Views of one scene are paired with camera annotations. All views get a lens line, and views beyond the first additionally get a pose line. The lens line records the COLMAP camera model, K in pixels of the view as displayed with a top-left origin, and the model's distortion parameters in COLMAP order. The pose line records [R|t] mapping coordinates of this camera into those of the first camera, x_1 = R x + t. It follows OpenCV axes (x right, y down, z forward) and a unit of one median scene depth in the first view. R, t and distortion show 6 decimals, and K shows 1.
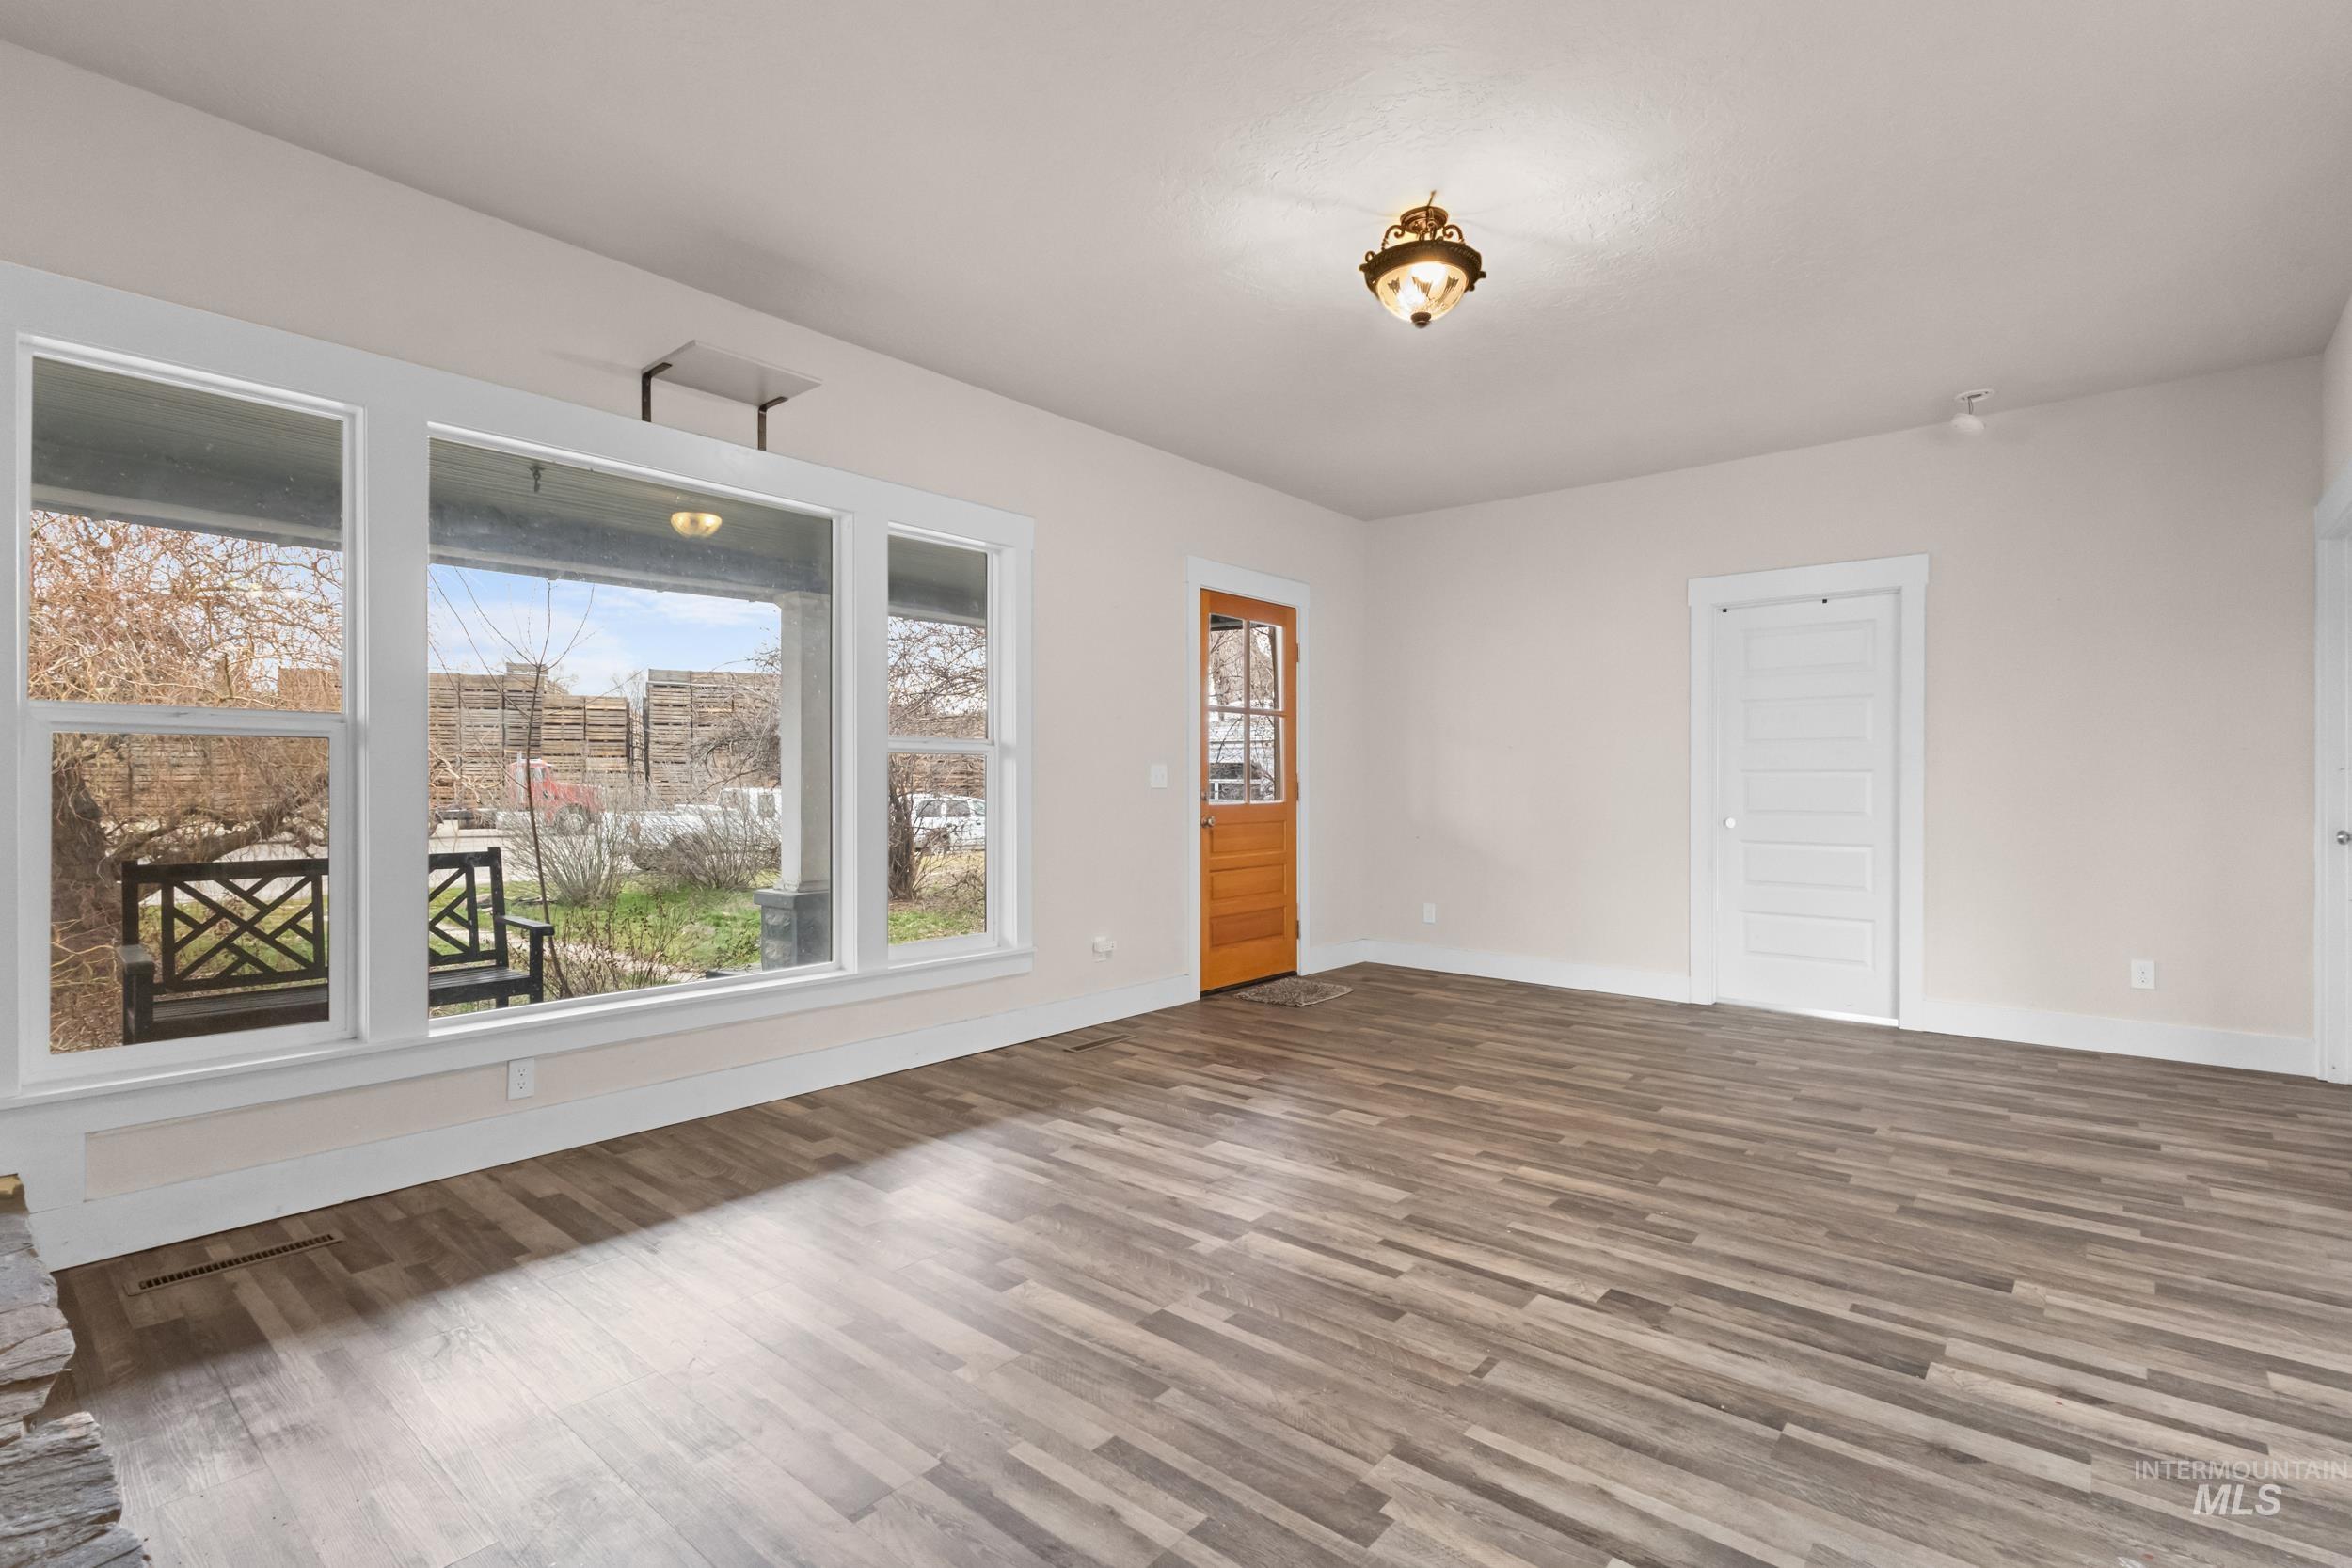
lens RADIAL K [[1089.7, 0, 1168.1], [0, 1089.7, 776.1], [0, 0, 1]] dist [0.000277, -0.000558]
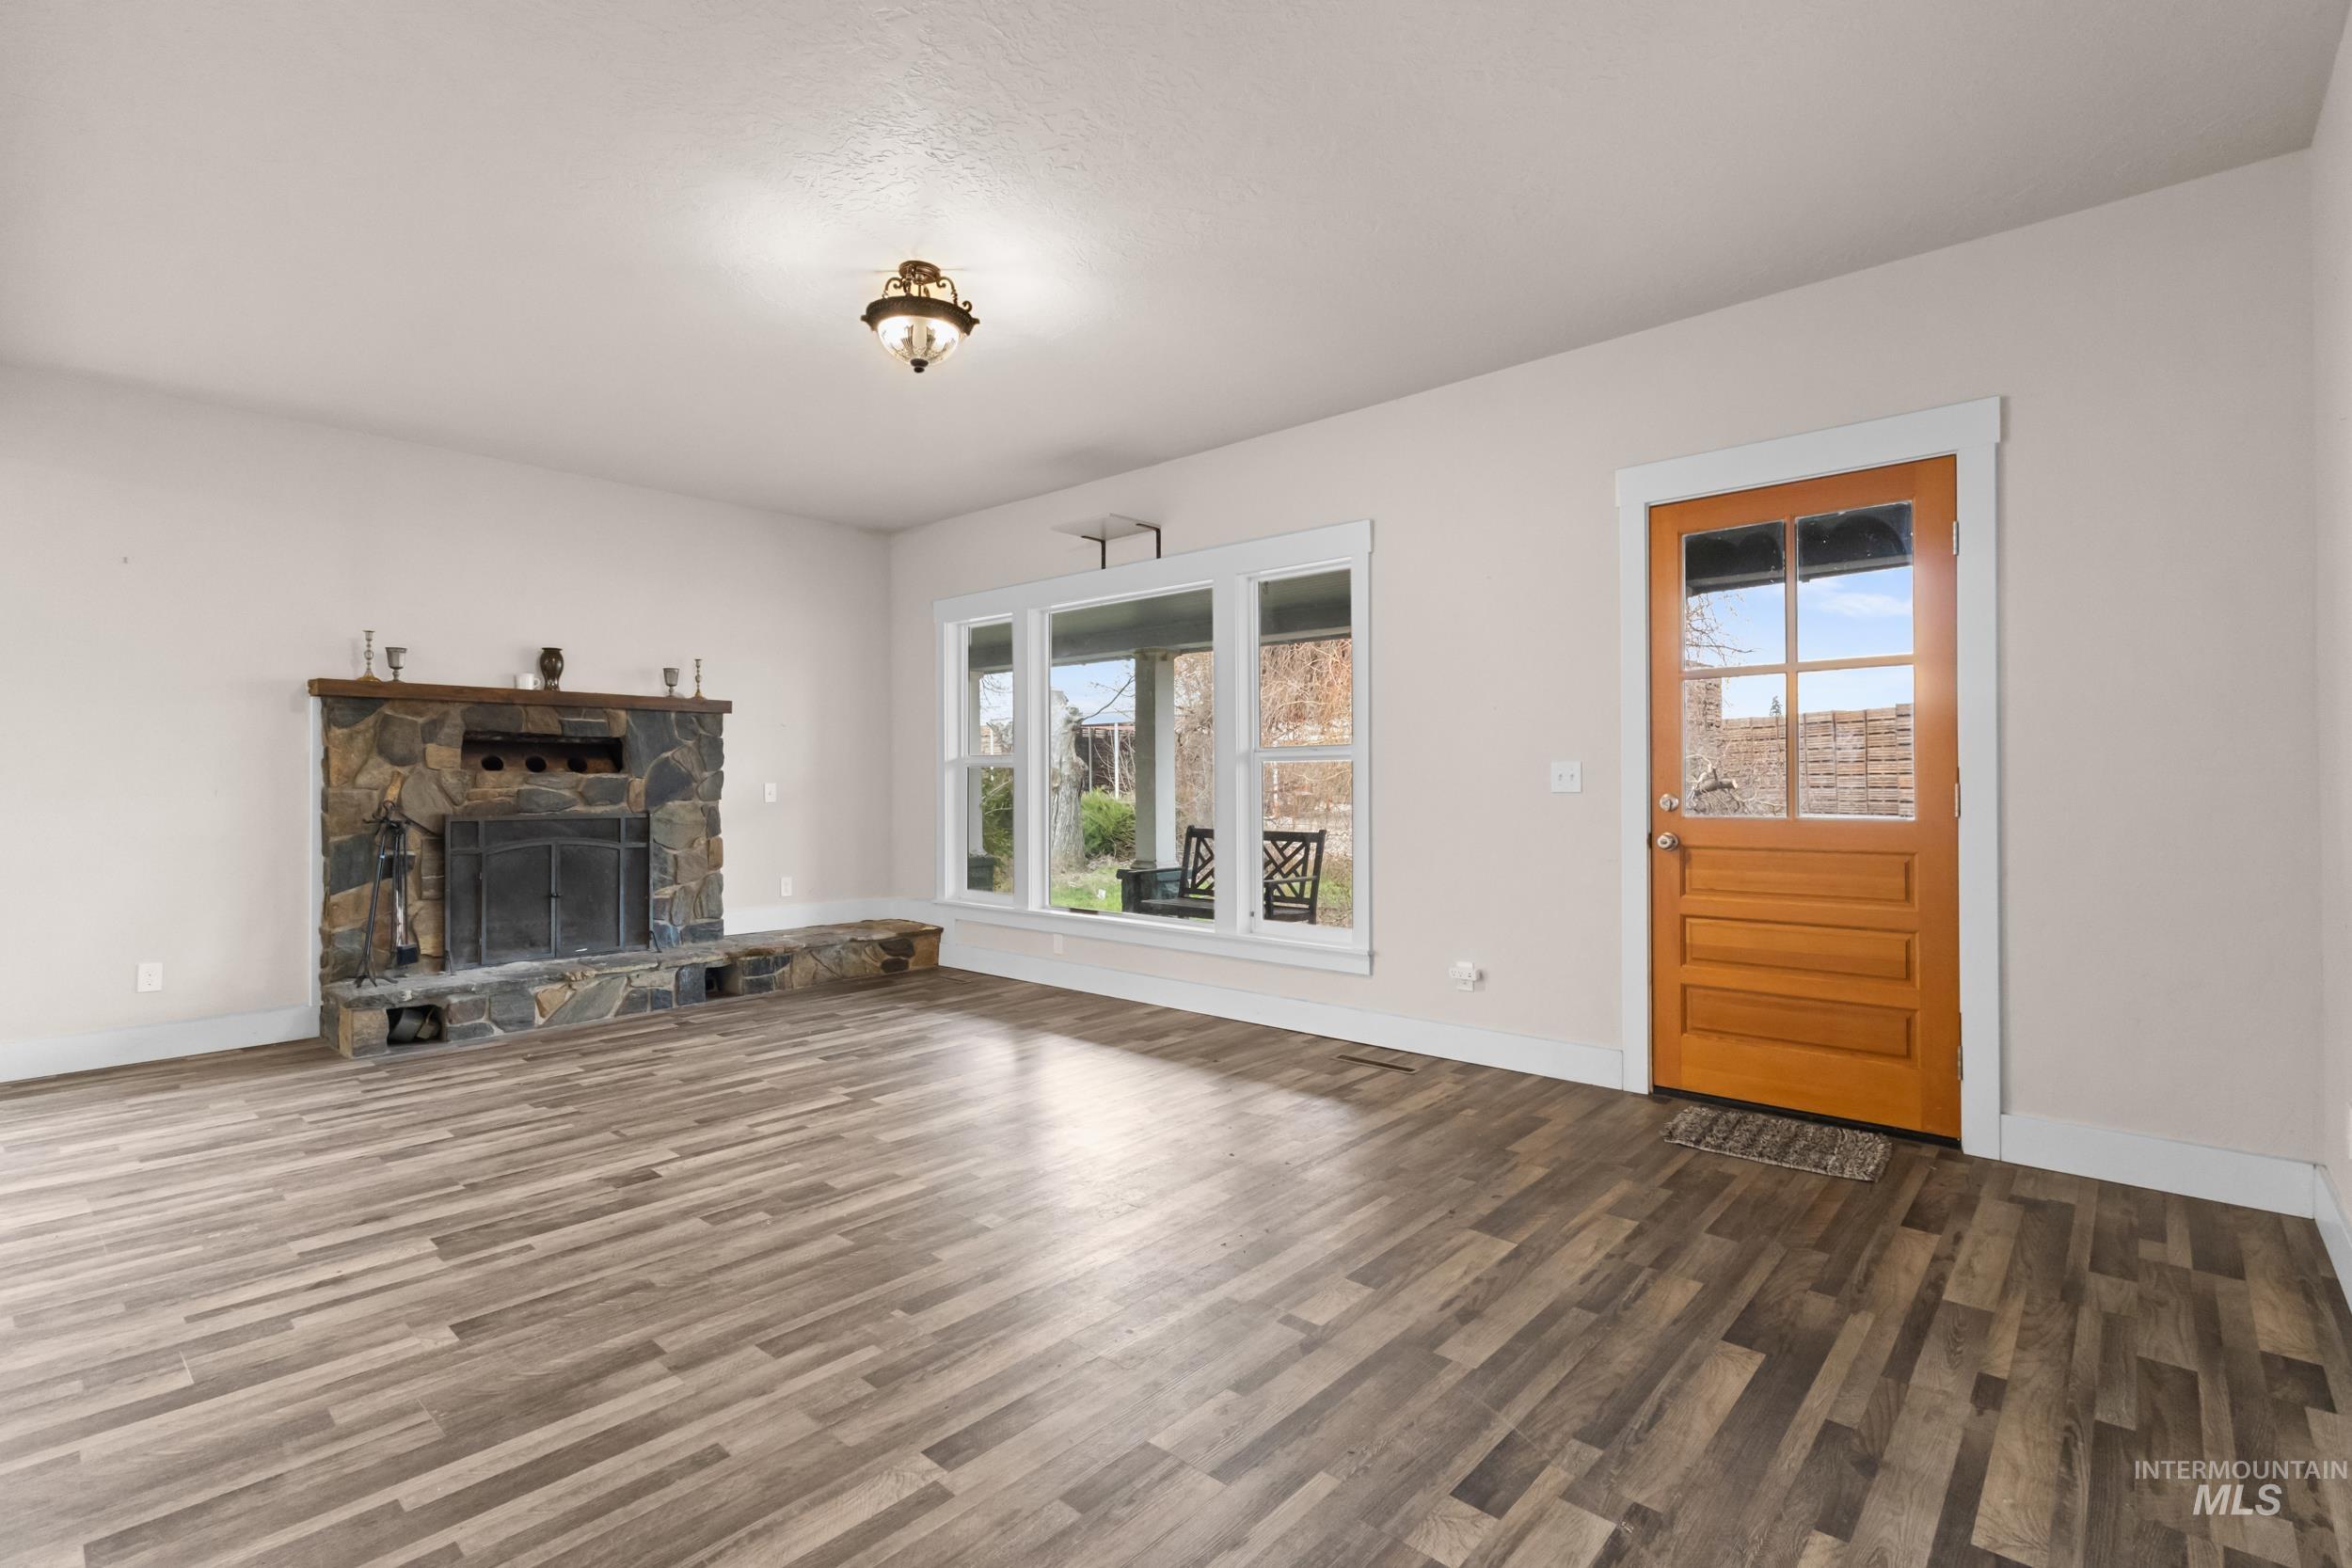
lens RADIAL K [[1089.7, 0, 1168.1], [0, 1089.7, 776.1], [0, 0, 1]] dist [0.000277, -0.000558]
pose [[-0.021473, -0.008270, -0.999735, 1.528594], [0.007037, 0.999940, -0.008423, 0.007454], [0.999745, -0.007216, -0.021413, 1.472443]]
